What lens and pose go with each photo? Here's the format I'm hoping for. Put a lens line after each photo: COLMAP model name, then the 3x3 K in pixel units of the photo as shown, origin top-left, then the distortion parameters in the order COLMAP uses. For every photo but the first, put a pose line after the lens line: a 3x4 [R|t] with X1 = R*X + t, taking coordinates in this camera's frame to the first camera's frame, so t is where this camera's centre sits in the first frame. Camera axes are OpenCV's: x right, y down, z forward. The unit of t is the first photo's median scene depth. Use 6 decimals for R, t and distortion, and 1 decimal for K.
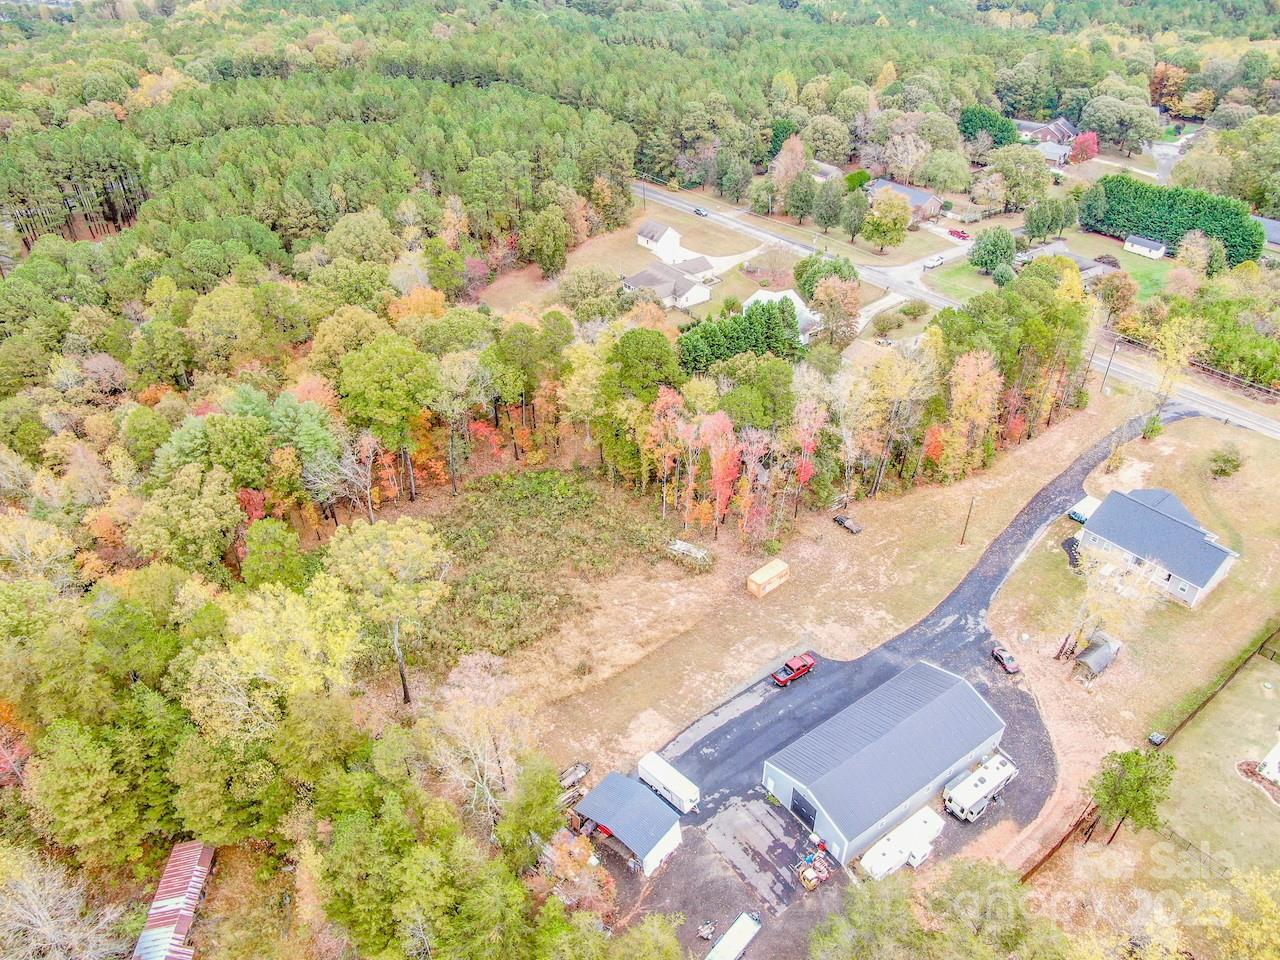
lens RADIAL K [[917.9, 0, 646.1], [0, 917.9, 475.4], [0, 0, 1]] dist [-0.023848, 0.008954]
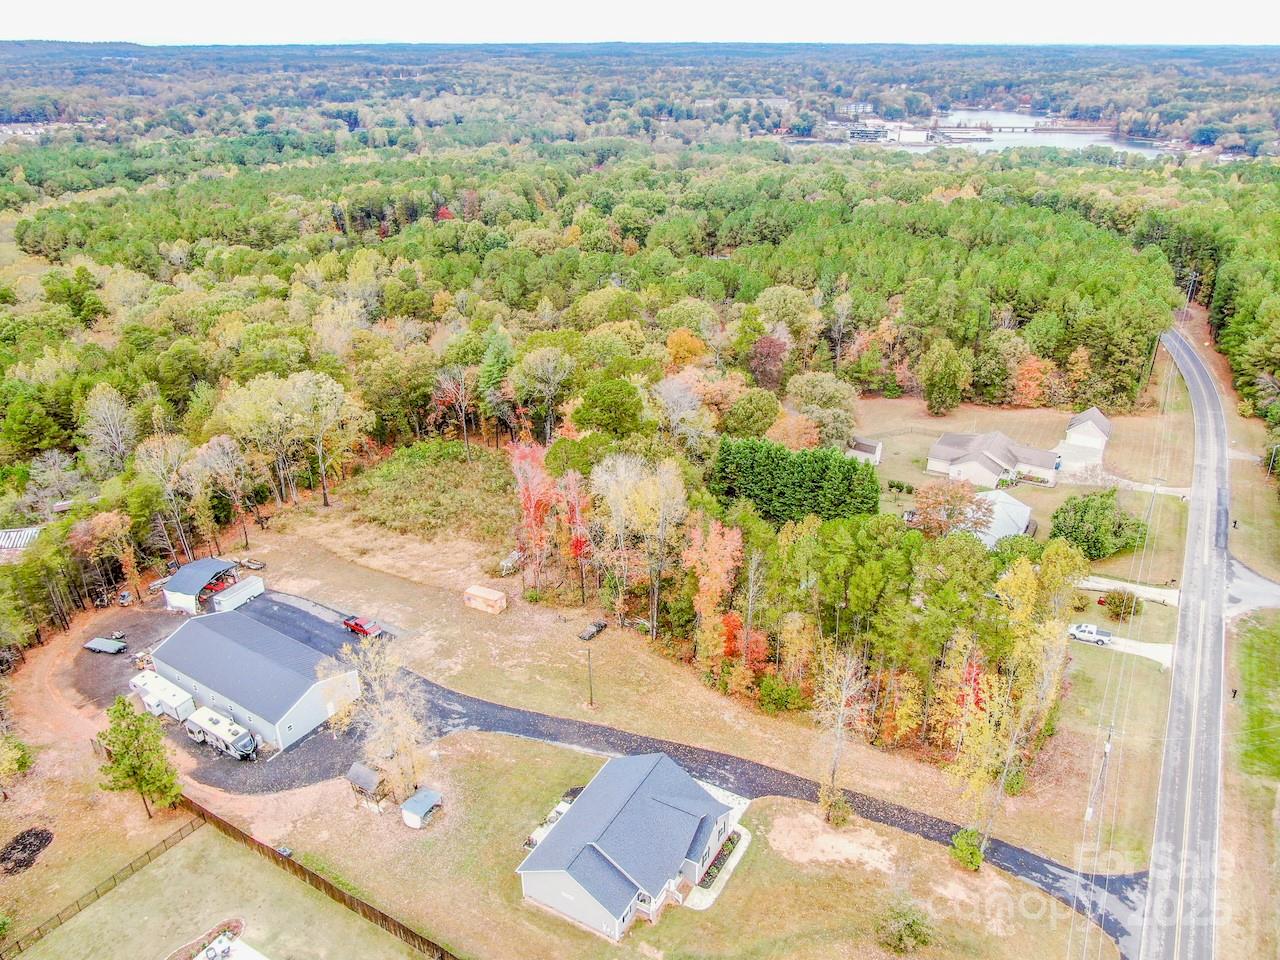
lens RADIAL K [[917.9, 0, 642.7], [0, 917.9, 474.1], [0, 0, 1]] dist [-0.023848, 0.008954]
pose [[0.368063, 0.399872, -0.839424, 0.864682], [-0.528362, 0.832821, 0.165055, -0.234561], [0.765090, 0.382770, 0.517807, 0.450068]]
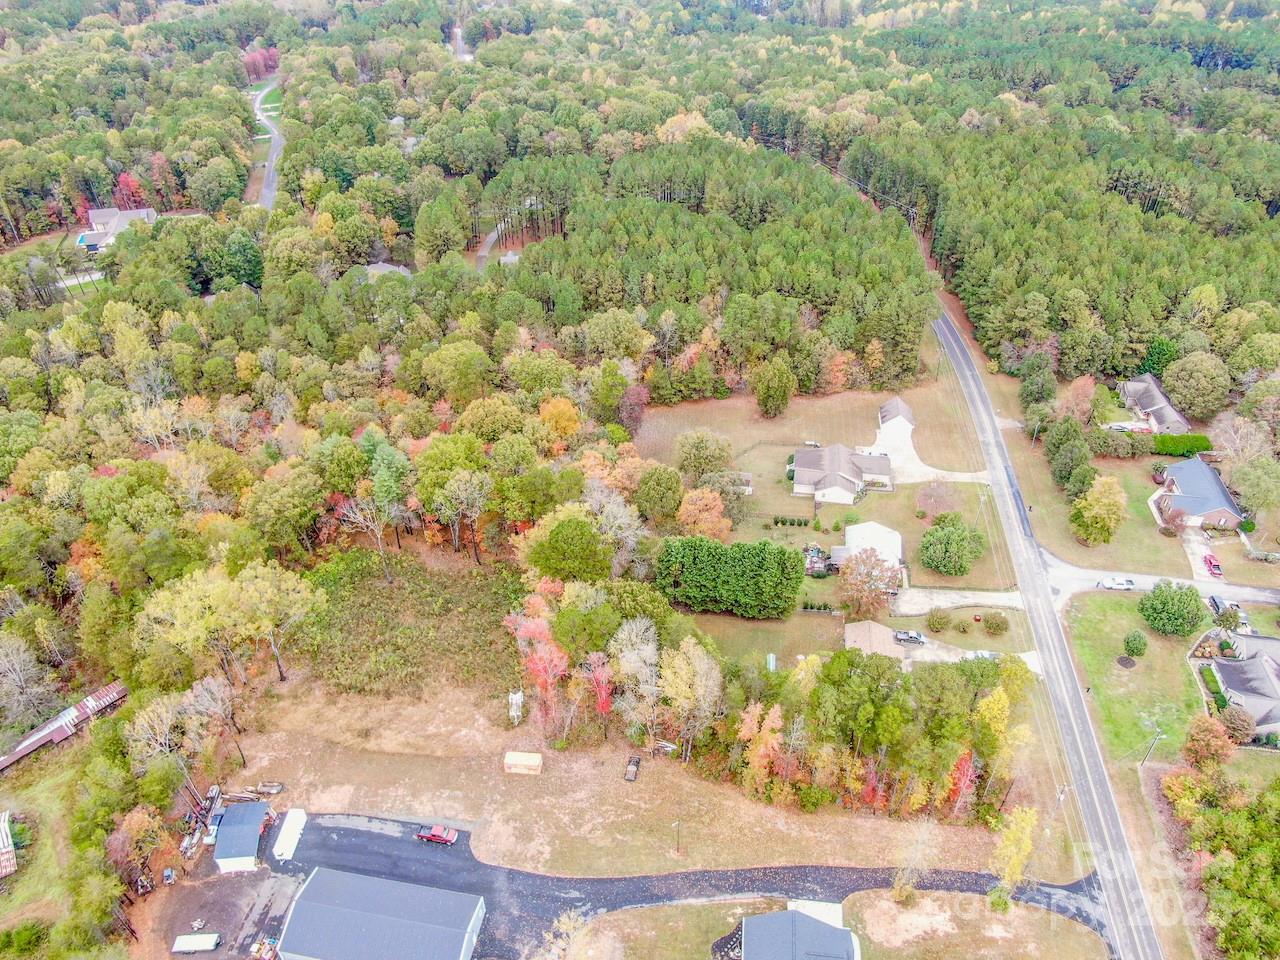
lens RADIAL K [[917.9, 0, 642.9], [0, 917.9, 474.0], [0, 0, 1]] dist [-0.023848, 0.008954]
pose [[0.698323, 0.437133, -0.566798, 0.627147], [-0.412948, 0.892829, 0.179806, -0.417176], [0.584653, 0.108495, 0.803996, 0.084737]]
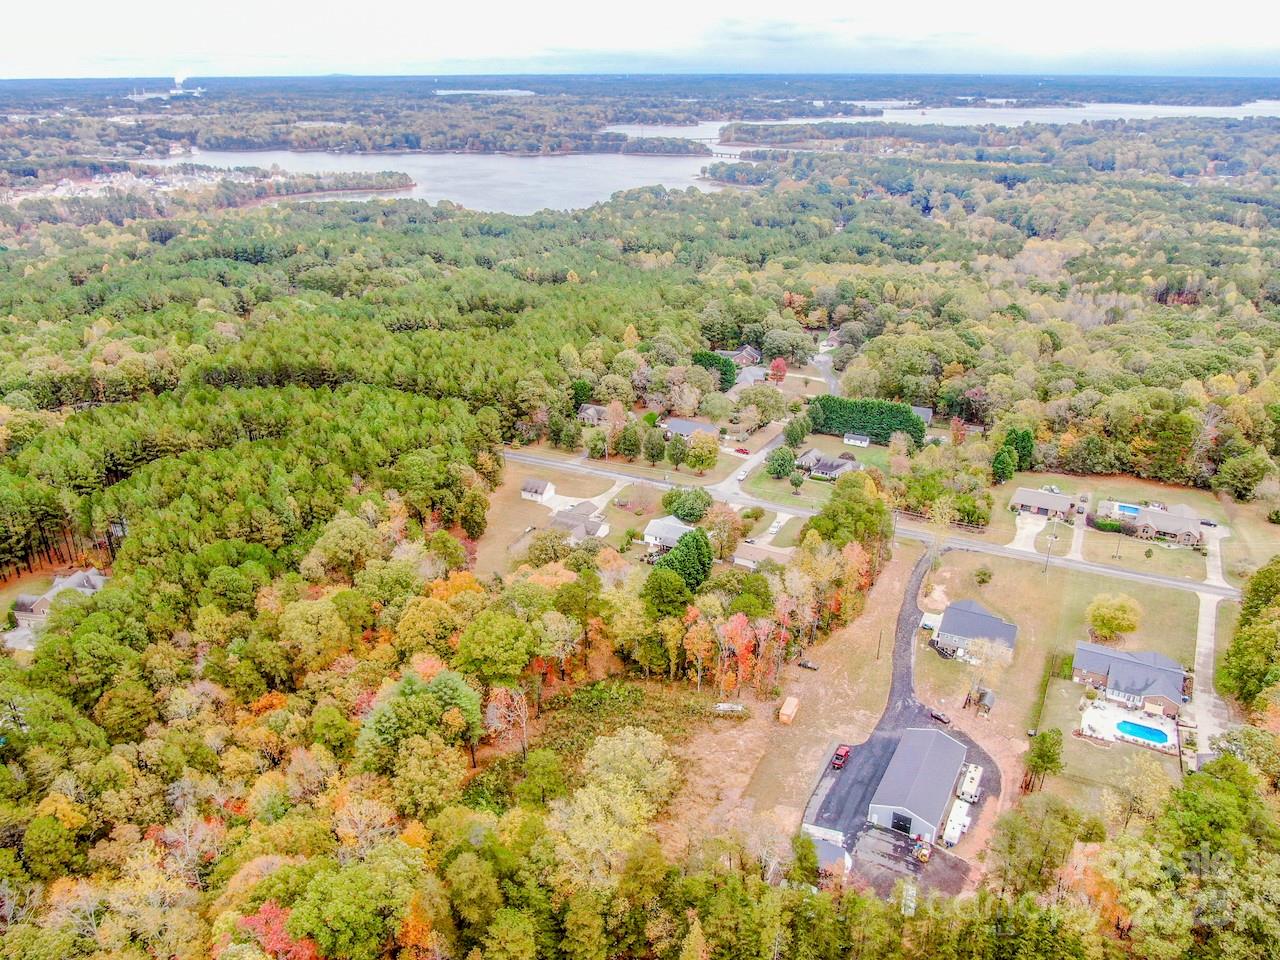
lens RADIAL K [[917.9, 0, 647.1], [0, 917.9, 506.1], [0, 0, 1]] dist [-0.023848, 0.008954]
pose [[0.909294, -0.178802, 0.375784, -0.513860], [0.236500, 0.965027, -0.113094, -0.087662], [-0.342420, 0.191709, 0.919780, -0.353907]]
